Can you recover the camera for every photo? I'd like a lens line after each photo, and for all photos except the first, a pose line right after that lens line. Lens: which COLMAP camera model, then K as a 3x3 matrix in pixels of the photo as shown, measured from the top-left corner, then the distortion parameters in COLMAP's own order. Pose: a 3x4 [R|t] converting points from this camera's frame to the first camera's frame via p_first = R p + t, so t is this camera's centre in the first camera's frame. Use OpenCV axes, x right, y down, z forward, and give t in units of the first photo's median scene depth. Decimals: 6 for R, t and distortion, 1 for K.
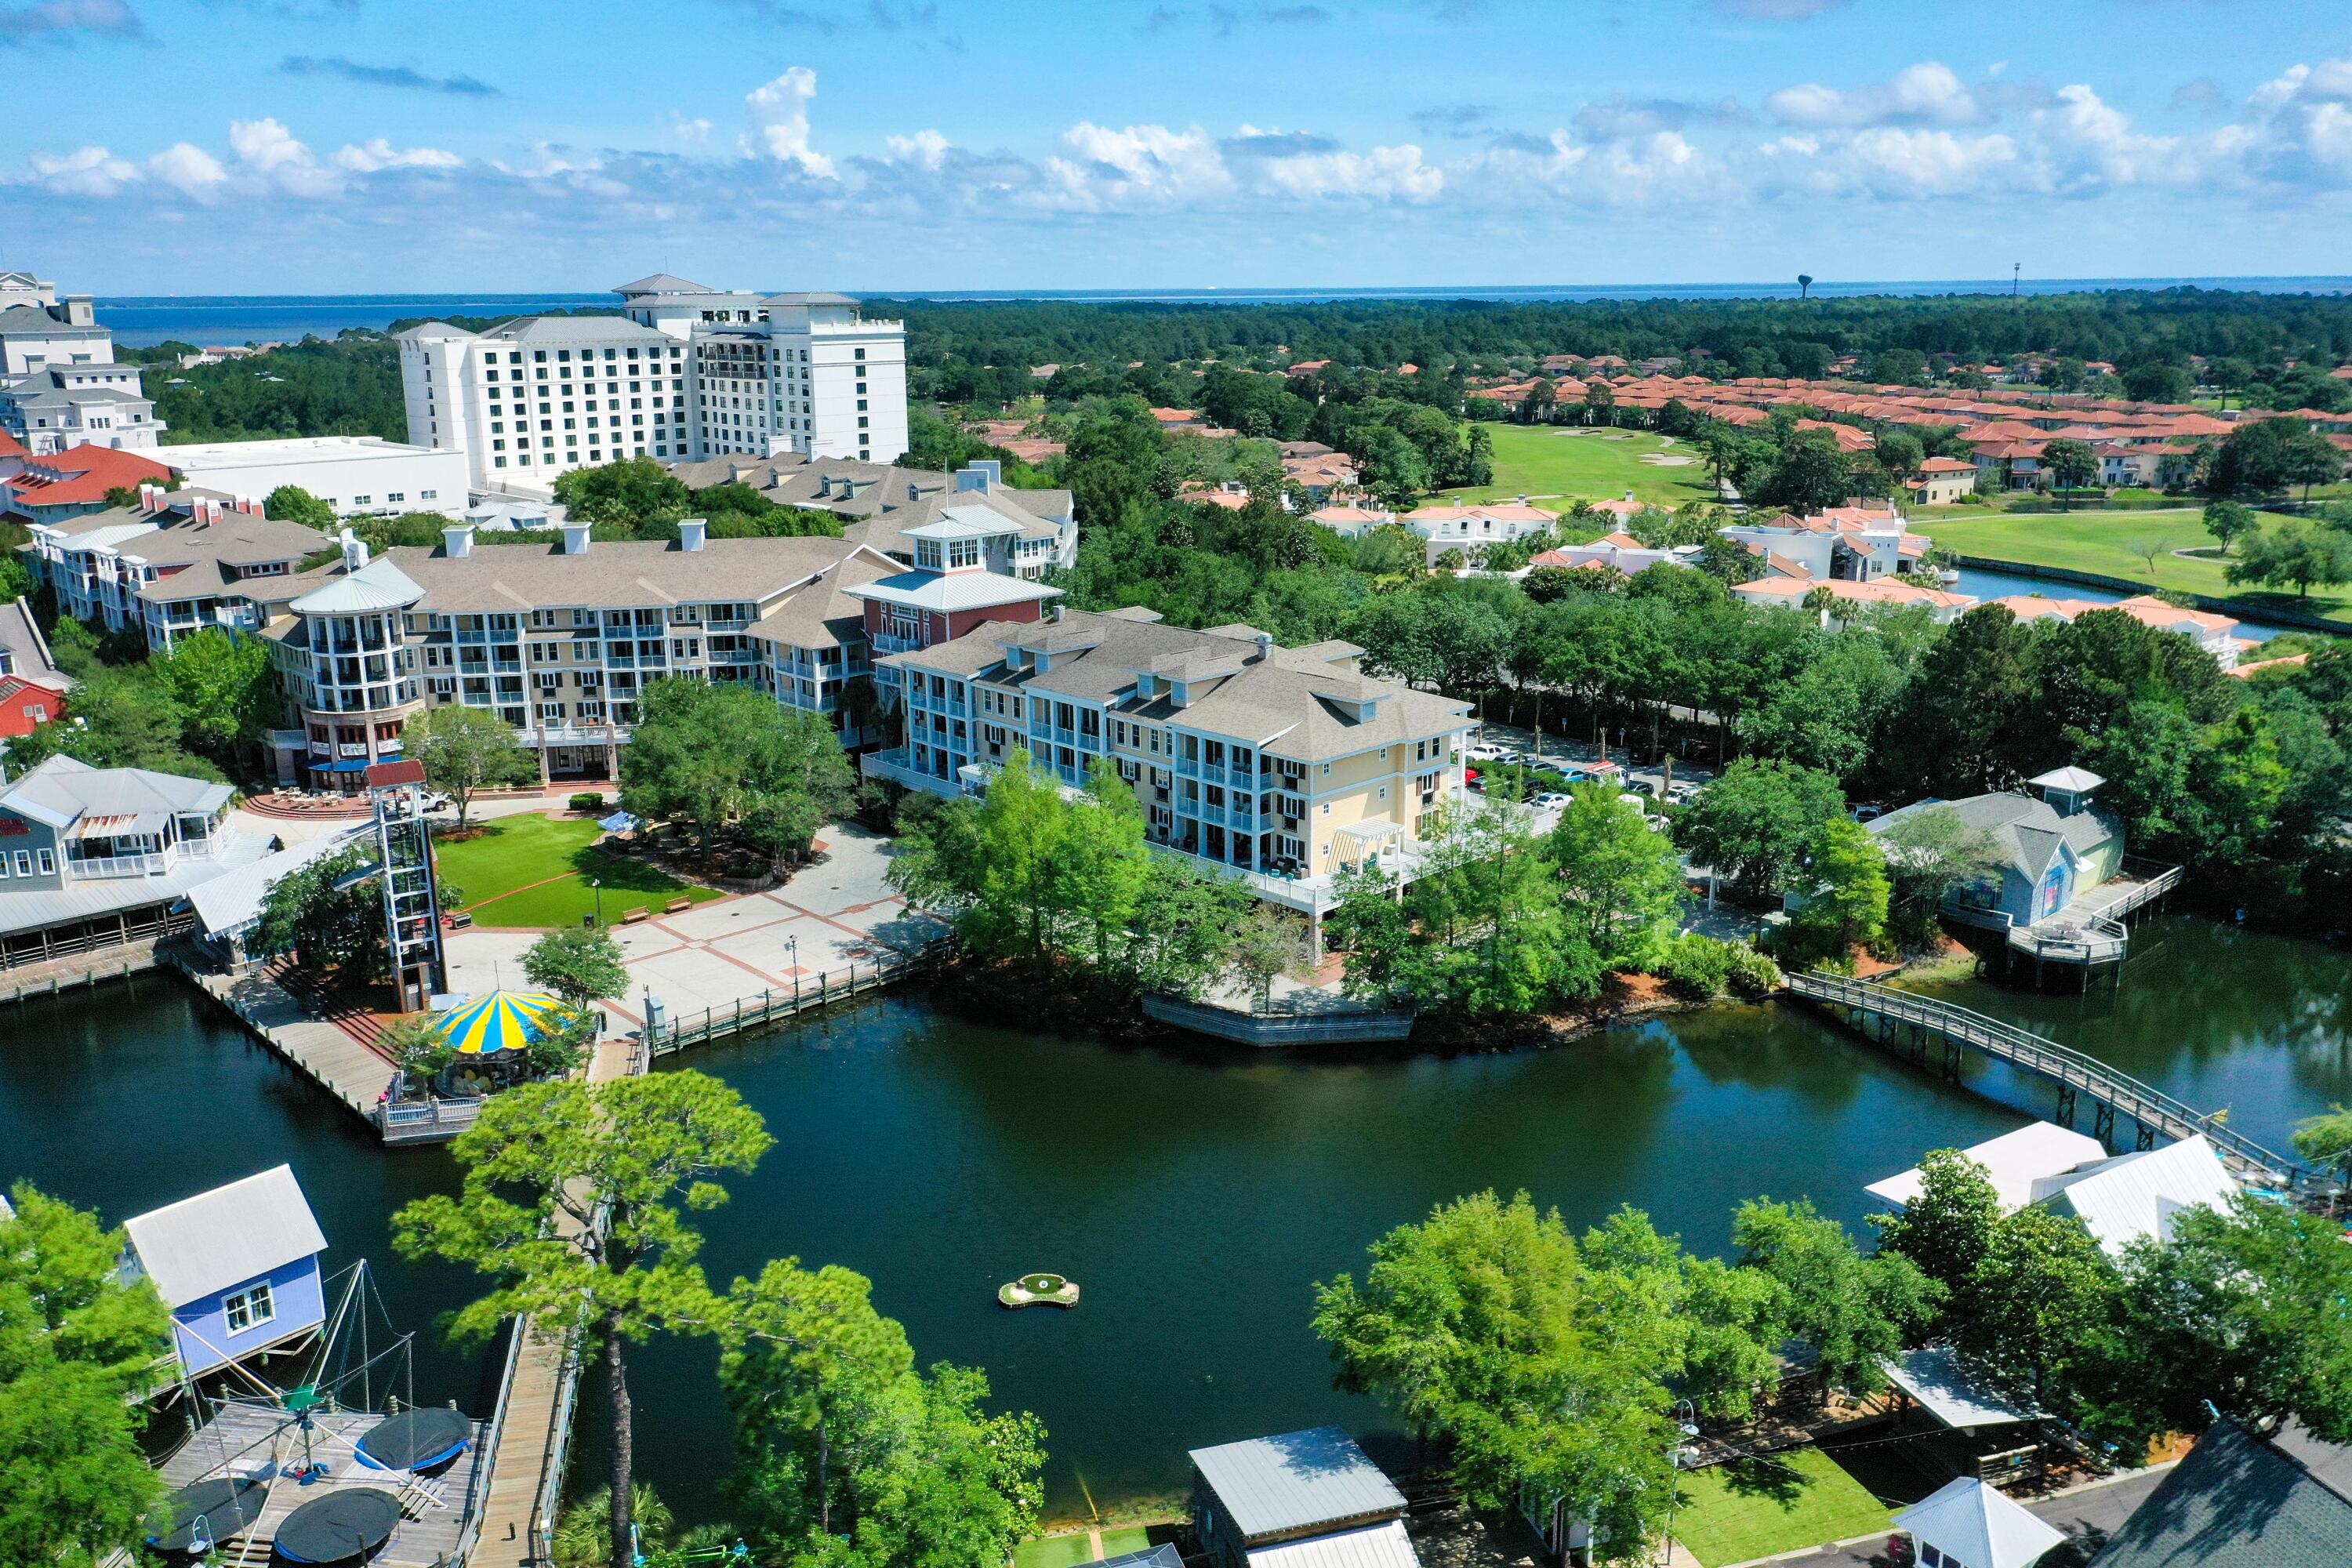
lens RADIAL K [[1841.1, 0, 1176.0], [0, 1841.1, 784.0], [0, 0, 1]] dist [-0.004026, 0.004223]
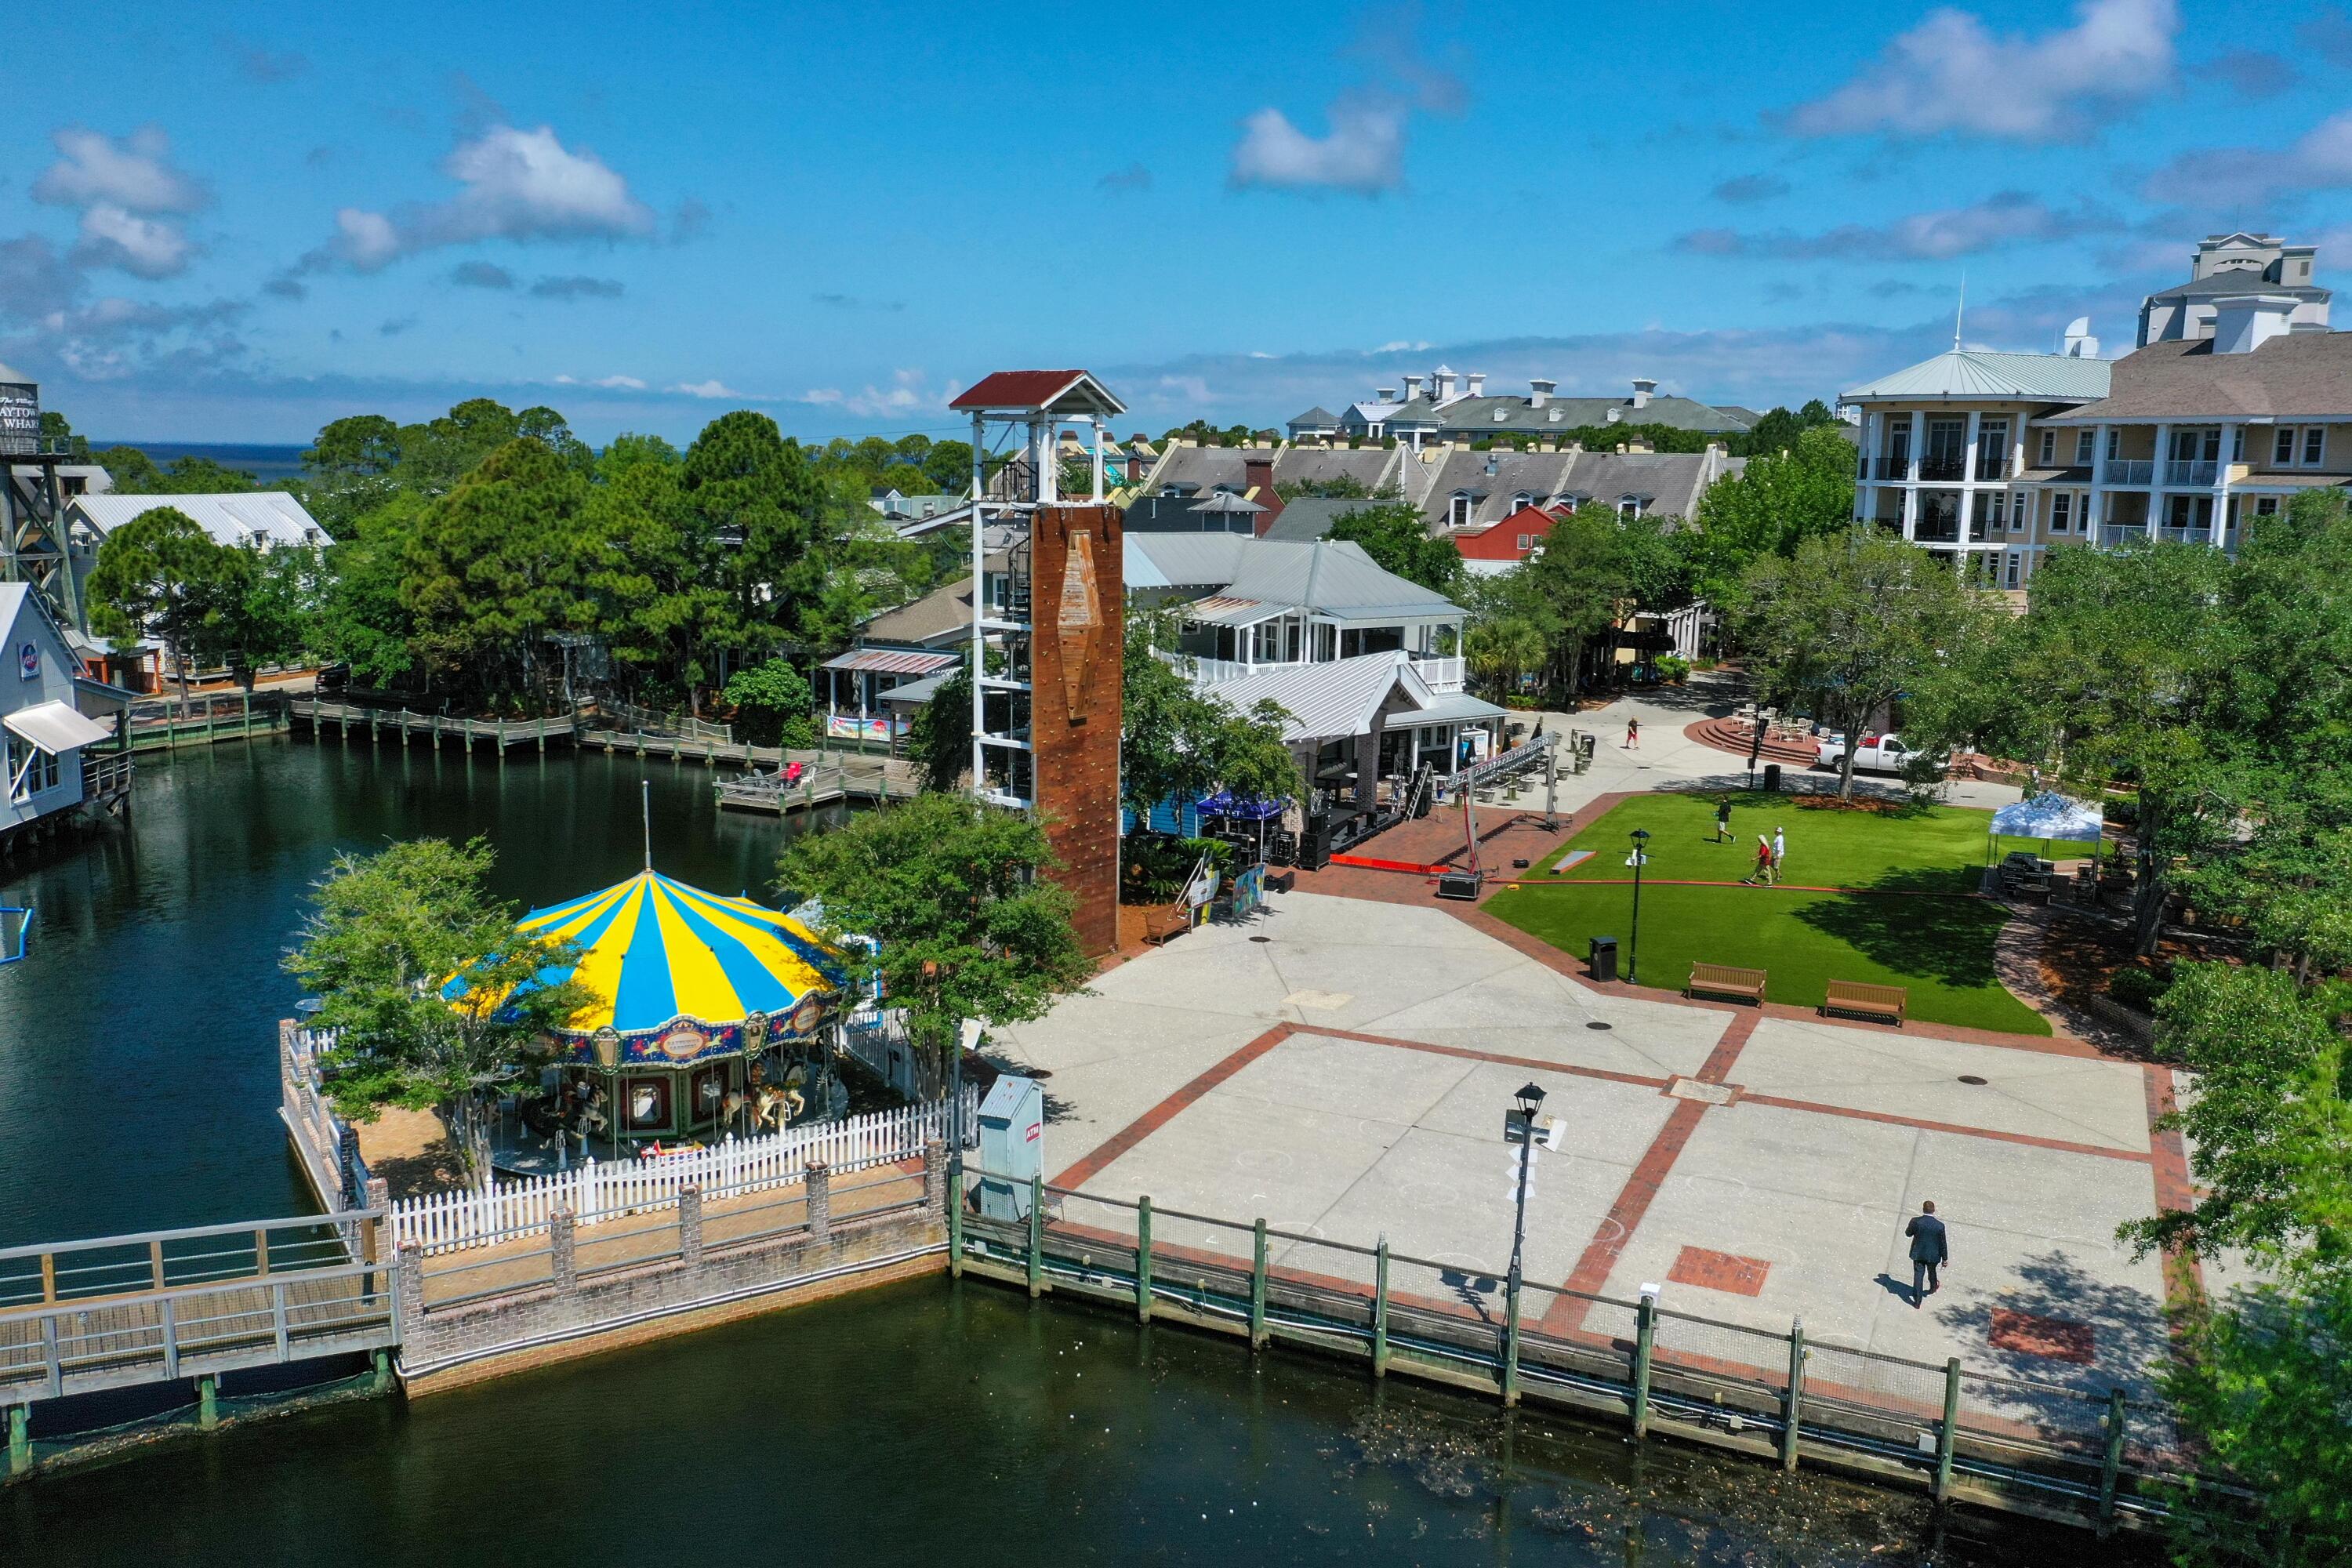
lens RADIAL K [[1841.1, 0, 1176.0], [0, 1841.1, 784.0], [0, 0, 1]] dist [-0.004026, 0.004223]
pose [[0.344223, 0.172772, -0.922854, -0.006649], [-0.257016, 0.962718, 0.084368, 0.013682], [0.903025, 0.208146, 0.375795, 0.310427]]
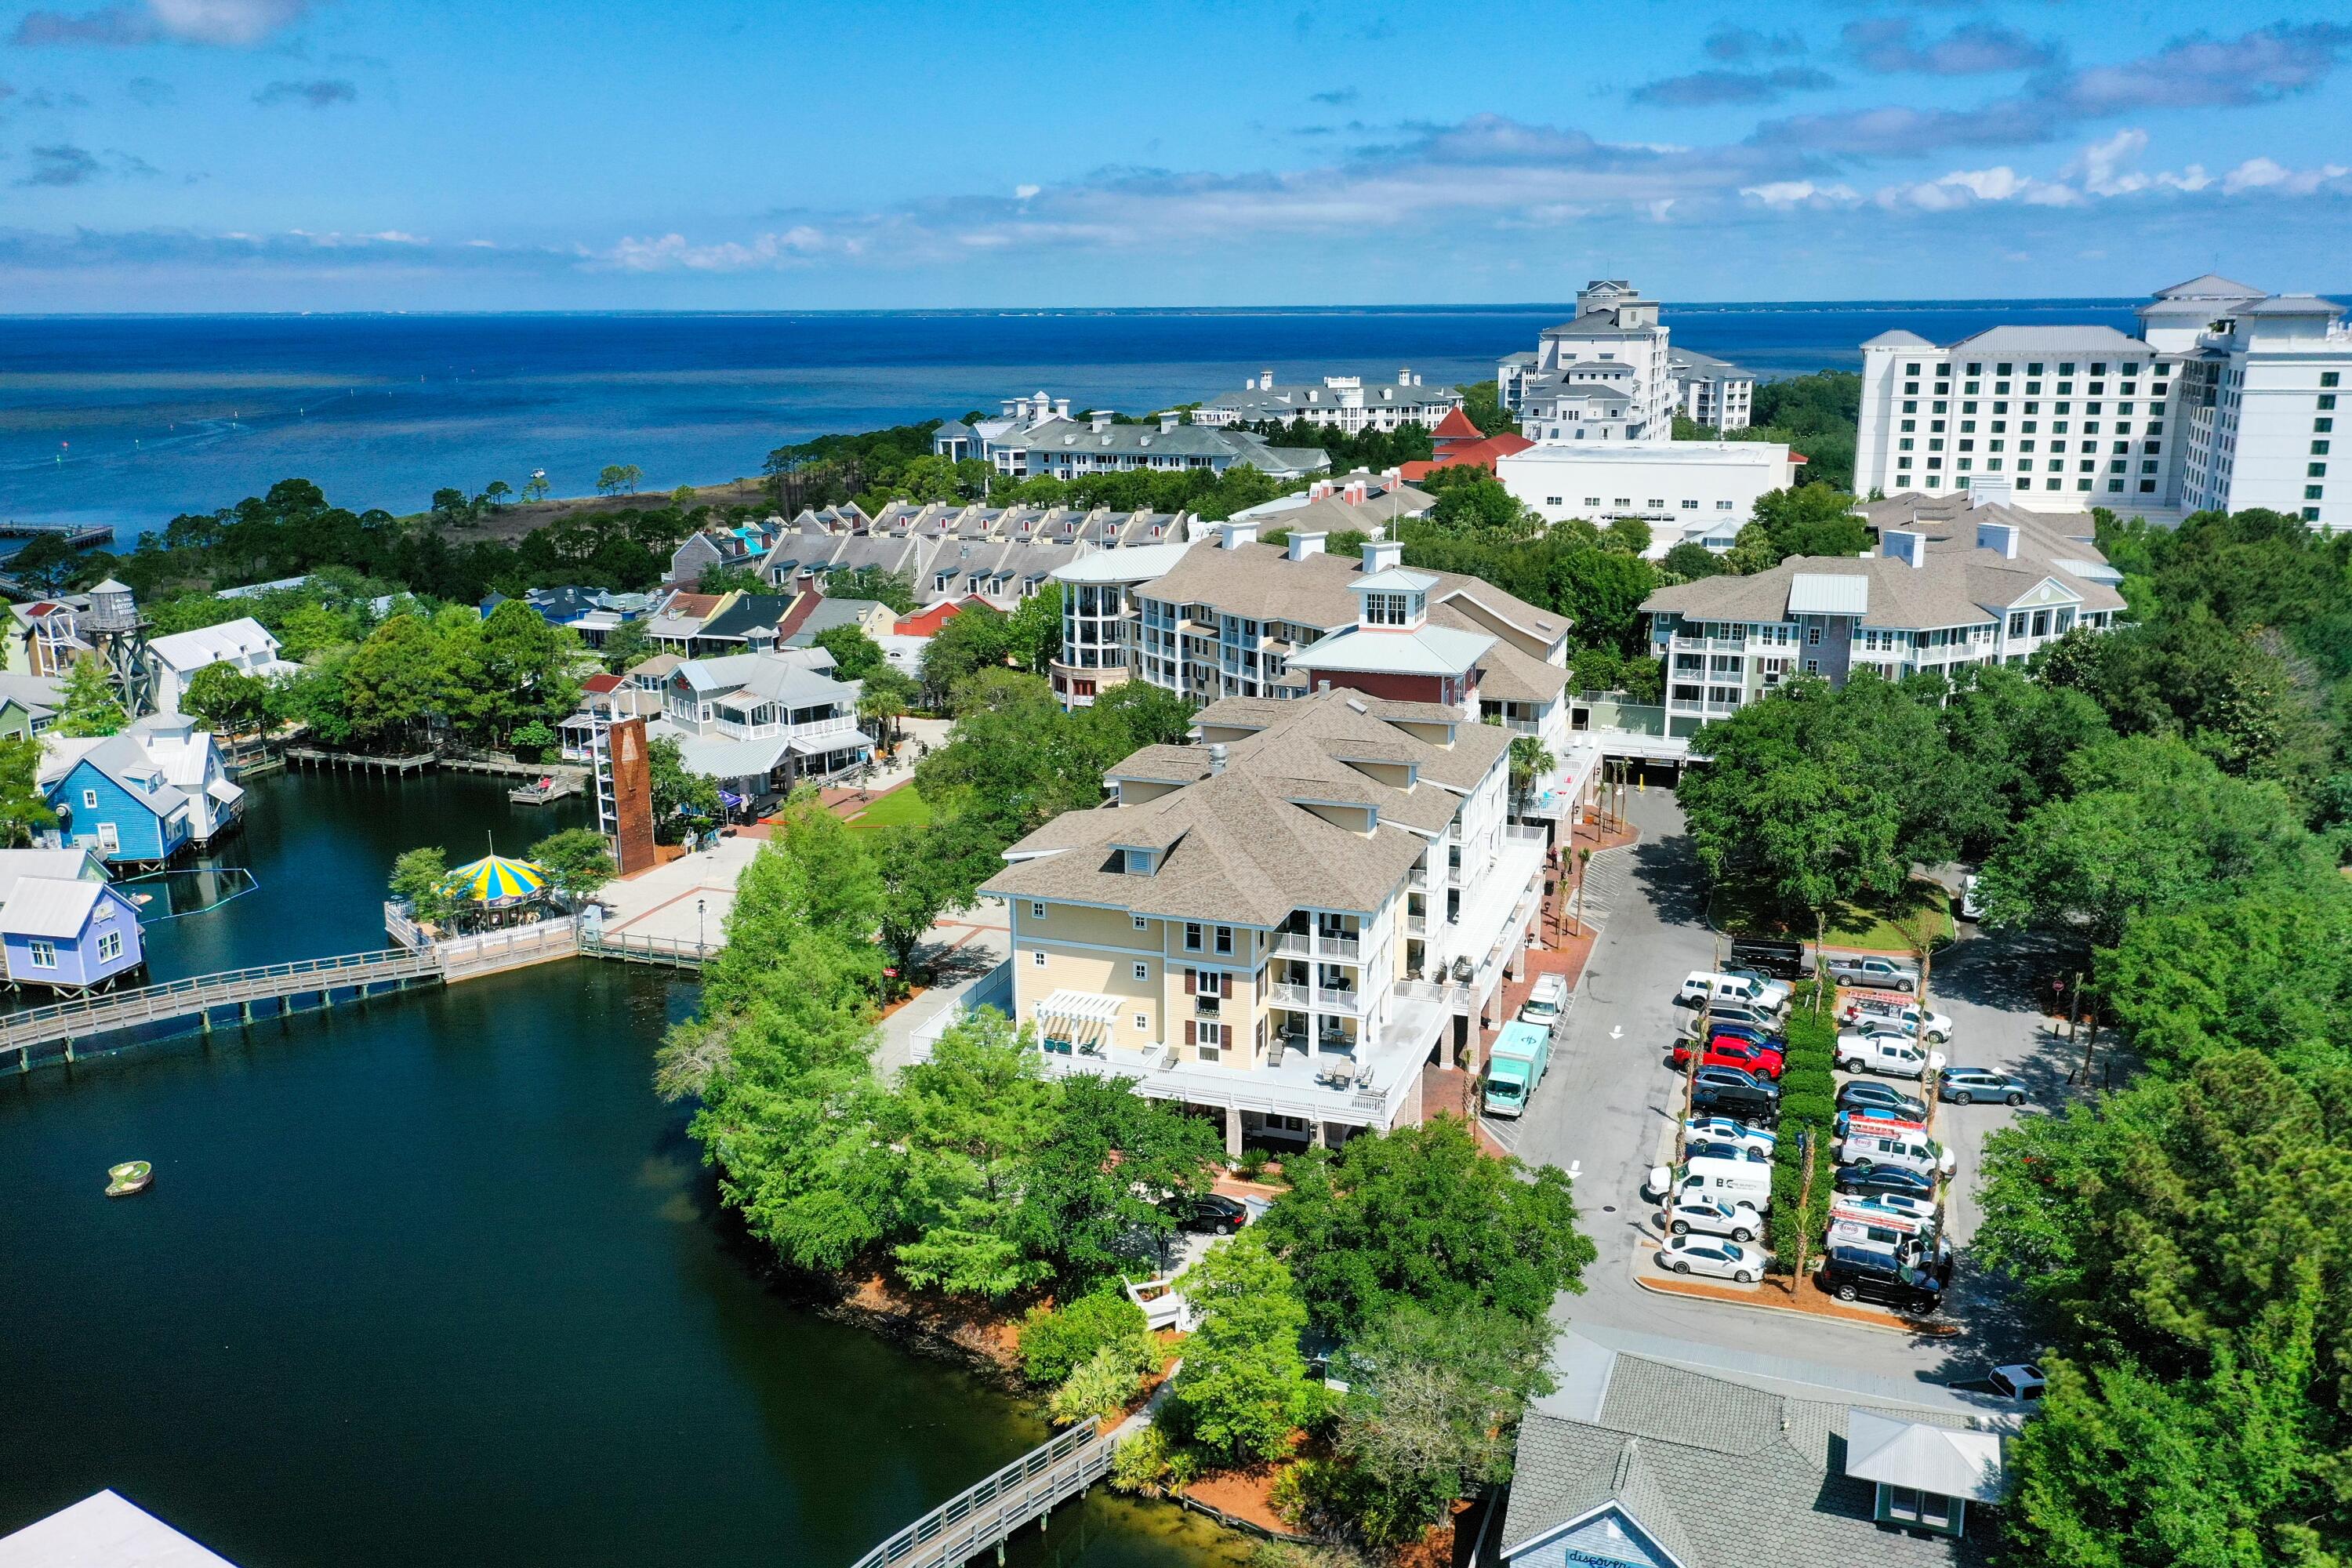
lens RADIAL K [[1841.1, 0, 1176.0], [0, 1841.1, 784.0], [0, 0, 1]] dist [-0.004026, 0.004223]
pose [[0.443165, 0.226858, -0.867260, 0.305905], [-0.226027, 0.964469, 0.136788, -0.071241], [0.867477, 0.135404, 0.478695, 0.257282]]
